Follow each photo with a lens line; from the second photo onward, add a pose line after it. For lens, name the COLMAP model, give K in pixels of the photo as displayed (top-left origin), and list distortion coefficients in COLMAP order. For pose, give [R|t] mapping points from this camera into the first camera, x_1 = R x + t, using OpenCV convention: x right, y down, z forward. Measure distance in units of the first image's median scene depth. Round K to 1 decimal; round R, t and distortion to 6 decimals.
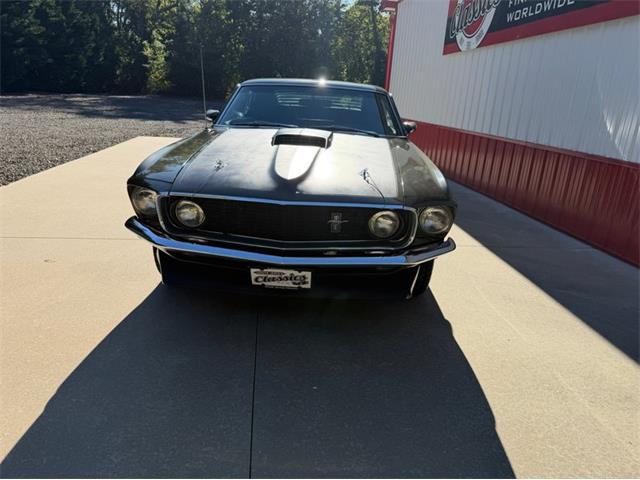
lens RADIAL K [[455.3, 0, 315.4], [0, 455.3, 236.2], [0, 0, 1]] dist [0.016499, -0.021209]
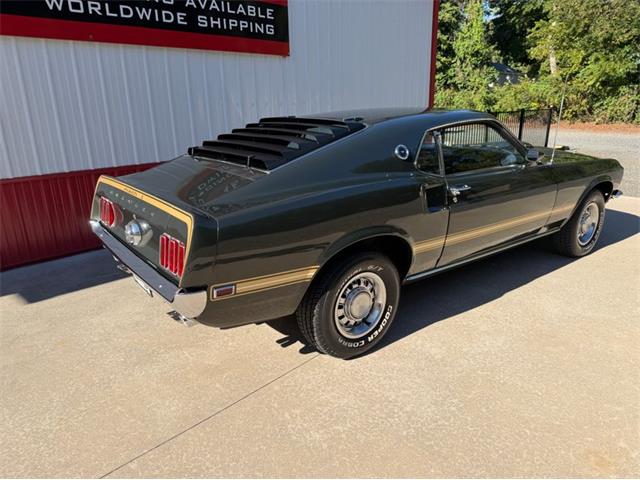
lens RADIAL K [[455.3, 0, 315.0], [0, 455.3, 243.4], [0, 0, 1]] dist [0.016499, -0.021209]
pose [[-0.632953, -0.243705, 0.734832, -0.344788], [0.233178, 0.845076, 0.481117, -0.339077], [-0.738240, 0.475872, -0.478067, 0.995719]]
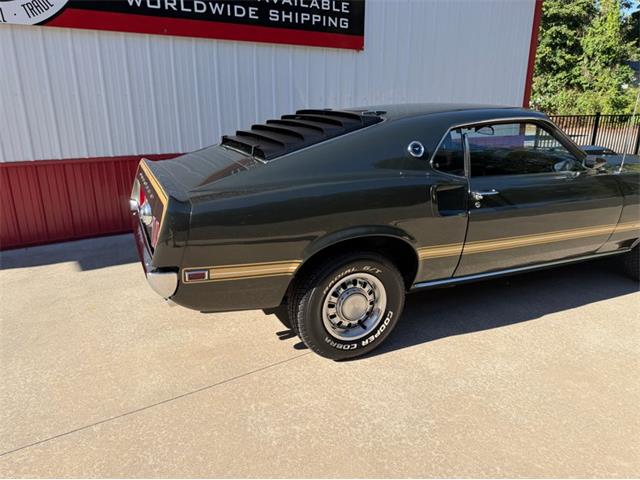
lens RADIAL K [[455.3, 0, 318.0], [0, 455.3, 241.8], [0, 0, 1]] dist [0.016499, -0.021209]
pose [[-0.440189, -0.295002, 0.848061, -0.381431], [0.251907, 0.865984, 0.431990, -0.314385], [-0.861845, 0.403789, -0.306883, 0.929115]]
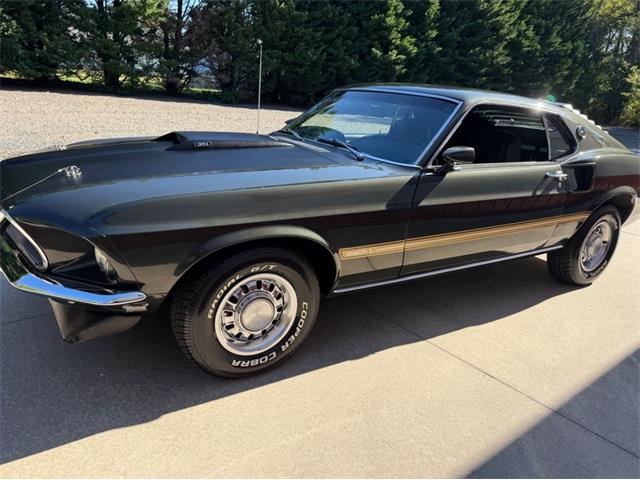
lens RADIAL K [[455.3, 0, 317.9], [0, 455.3, 242.7], [0, 0, 1]] dist [0.016499, -0.021209]
pose [[0.562067, 0.252334, -0.787660, 0.338540], [-0.290086, 0.951973, 0.097970, -0.075360], [0.774552, 0.173424, 0.608271, 0.285609]]
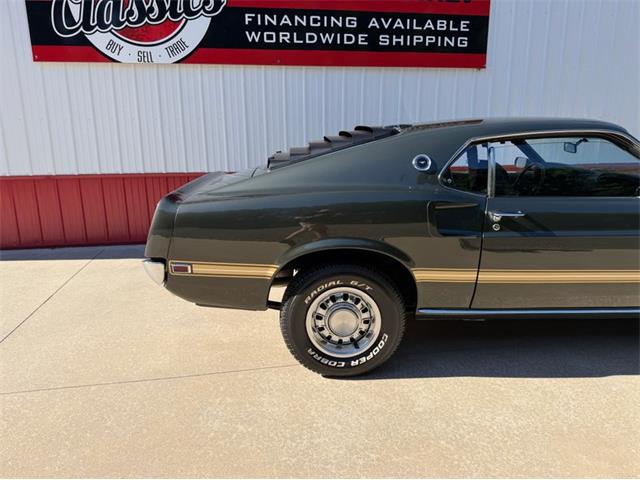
lens RADIAL K [[455.3, 0, 318.5], [0, 455.3, 235.6], [0, 0, 1]] dist [0.016499, -0.021209]
pose [[-0.065747, -0.254560, 0.964819, -0.420235], [0.303664, 0.915946, 0.262358, -0.266019], [-0.950508, 0.310230, 0.017080, 0.808992]]
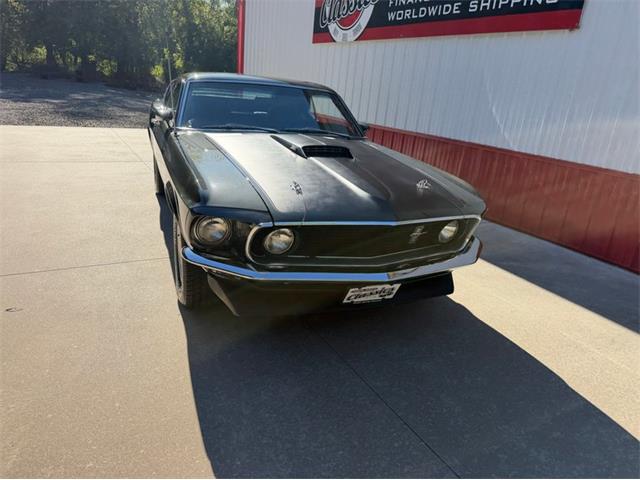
lens RADIAL K [[455.3, 0, 316.5], [0, 455.3, 244.5], [0, 0, 1]] dist [0.016499, -0.021209]
pose [[0.917711, -0.114692, 0.380331, -0.179497], [0.088700, 0.992404, 0.085240, -0.036917], [-0.387218, -0.044490, 0.920914, 0.029452]]
